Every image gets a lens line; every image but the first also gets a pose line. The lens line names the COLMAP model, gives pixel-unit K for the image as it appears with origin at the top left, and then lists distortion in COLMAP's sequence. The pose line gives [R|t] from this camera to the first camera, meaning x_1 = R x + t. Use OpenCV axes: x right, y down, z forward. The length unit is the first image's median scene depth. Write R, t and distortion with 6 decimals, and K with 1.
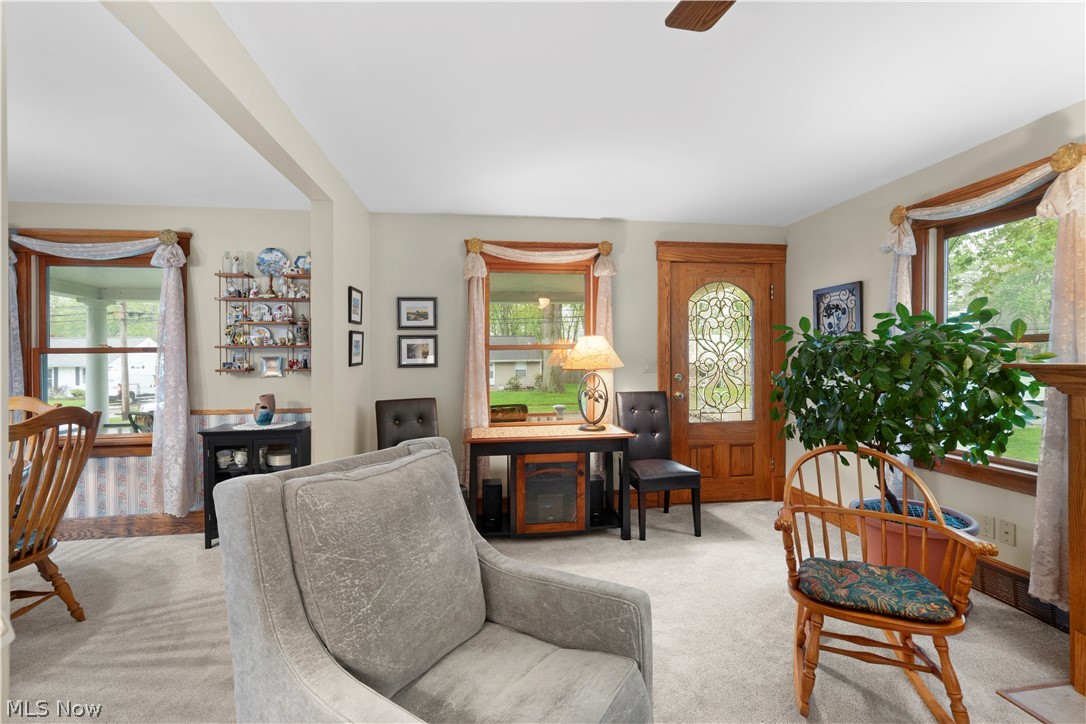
lens RADIAL K [[468.3, 0, 543.4], [0, 468.3, 356.3], [0, 0, 1]] dist [-0.001551, 0.001198]
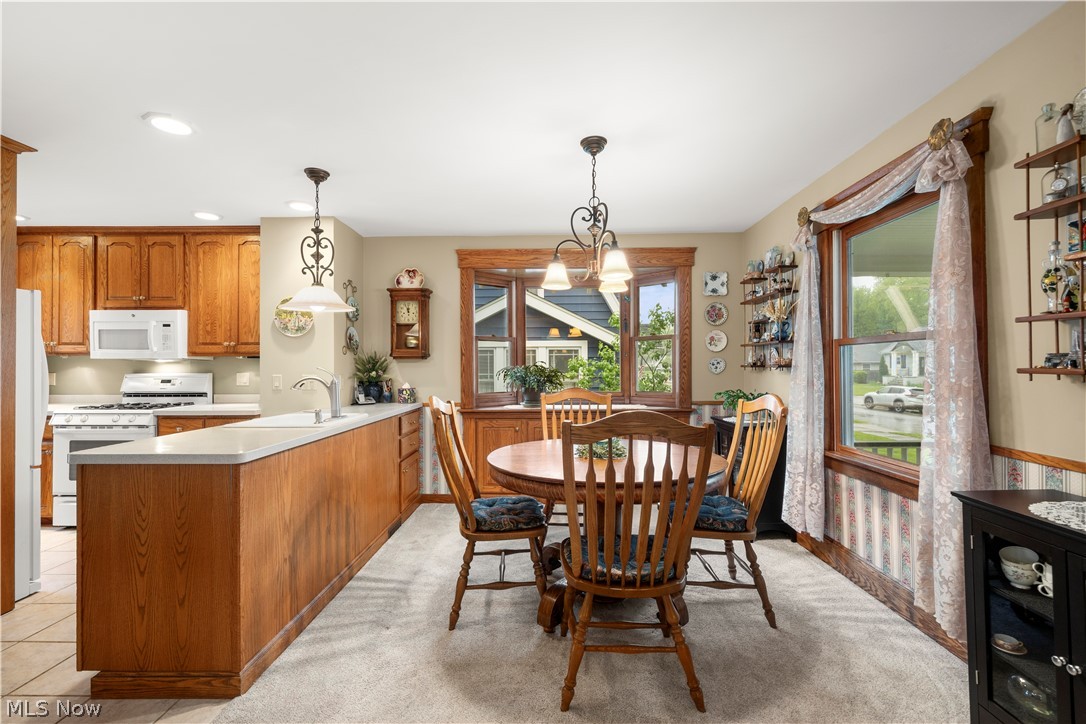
lens RADIAL K [[468.3, 0, 545.1], [0, 468.3, 361.2], [0, 0, 1]] dist [-0.001551, 0.001198]
pose [[-0.163311, 0.002263, -0.986572, -0.156576], [0.007300, 0.999973, 0.001085, 0.016906], [0.986548, -0.007025, -0.163323, 0.594096]]
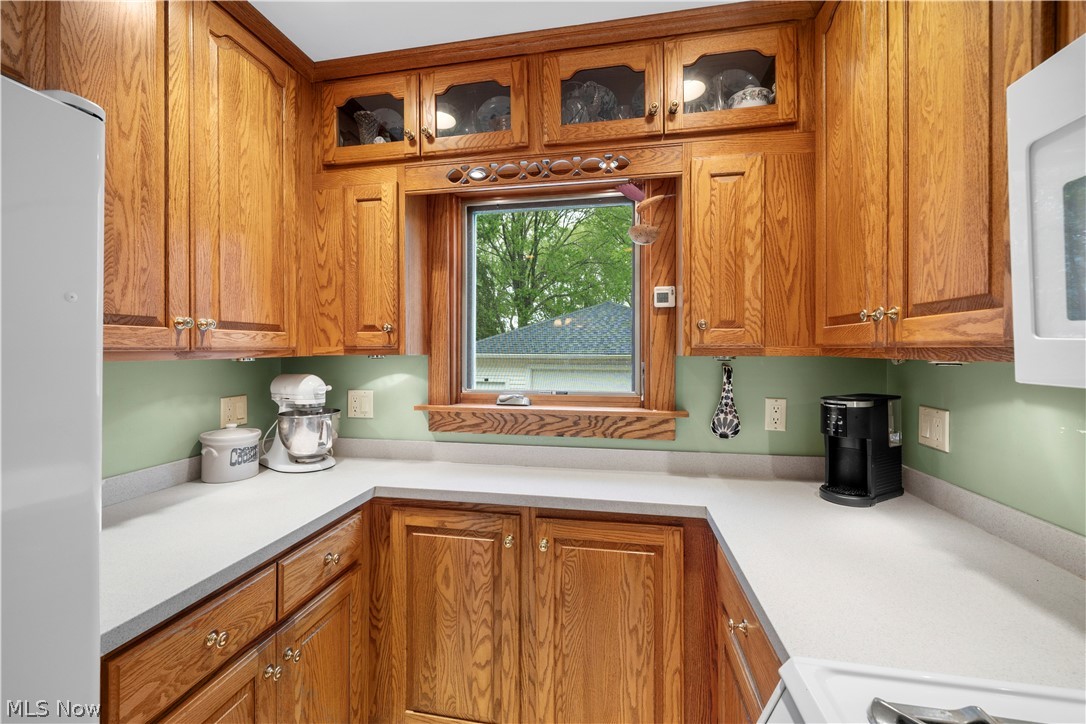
lens RADIAL K [[441.3, 0, 544.5], [0, 441.3, 354.0], [0, 0, 1]] dist [-0.000971, 0.000047]
pose [[-0.948098, 0.005887, 0.317925, -0.971336], [0.006678, 0.999977, 0.001397, -0.008747], [-0.317909, 0.003447, -0.948115, -0.446188]]
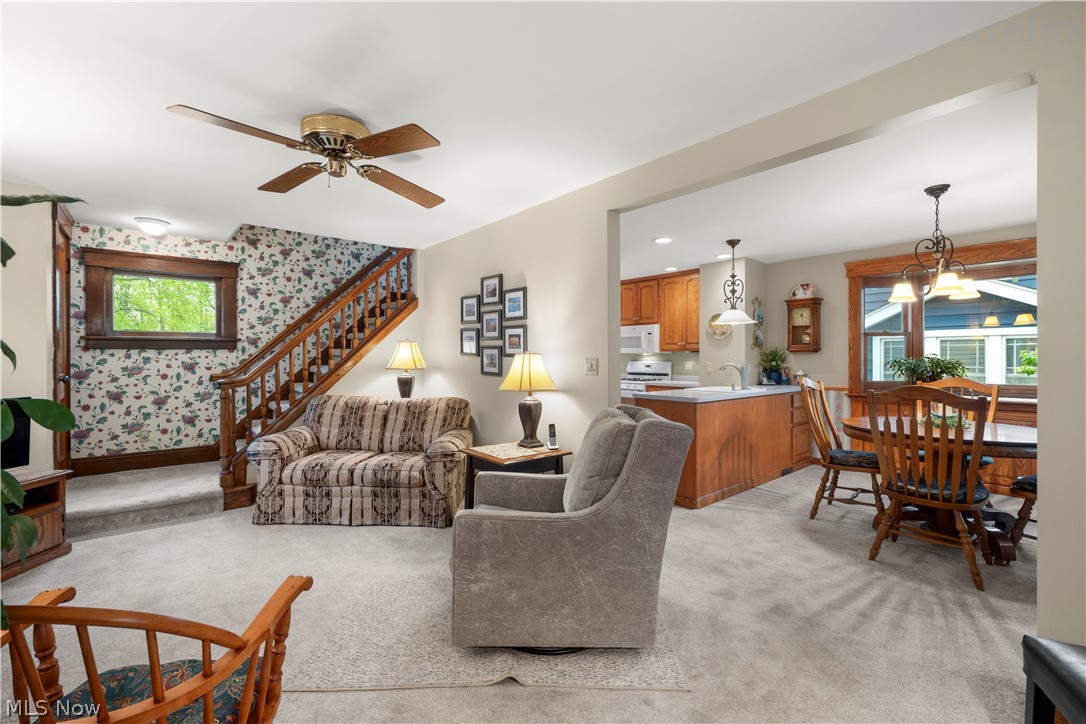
lens RADIAL K [[468.3, 0, 535.1], [0, 468.3, 359.8], [0, 0, 1]] dist [-0.001551, 0.001198]
pose [[-0.856773, 0.014235, -0.515497, 0.292708], [0.010887, 0.999895, 0.009515, 0.009905], [0.515579, 0.002540, -0.856838, 0.934049]]
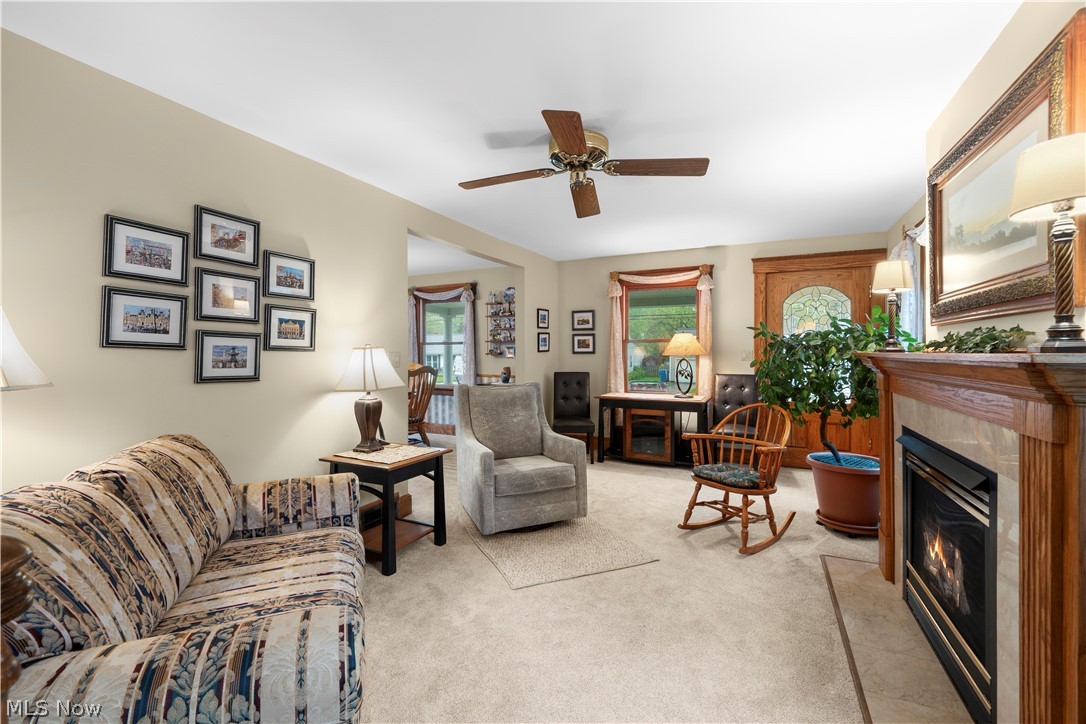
lens RADIAL K [[468.3, 0, 541.2], [0, 468.3, 359.6], [0, 0, 1]] dist [-0.001551, 0.001198]
pose [[0.827633, 0.018678, -0.560959, 0.556847], [-0.006197, 0.999689, 0.024143, 0.006145], [0.561236, -0.016506, 0.827491, -0.455656]]
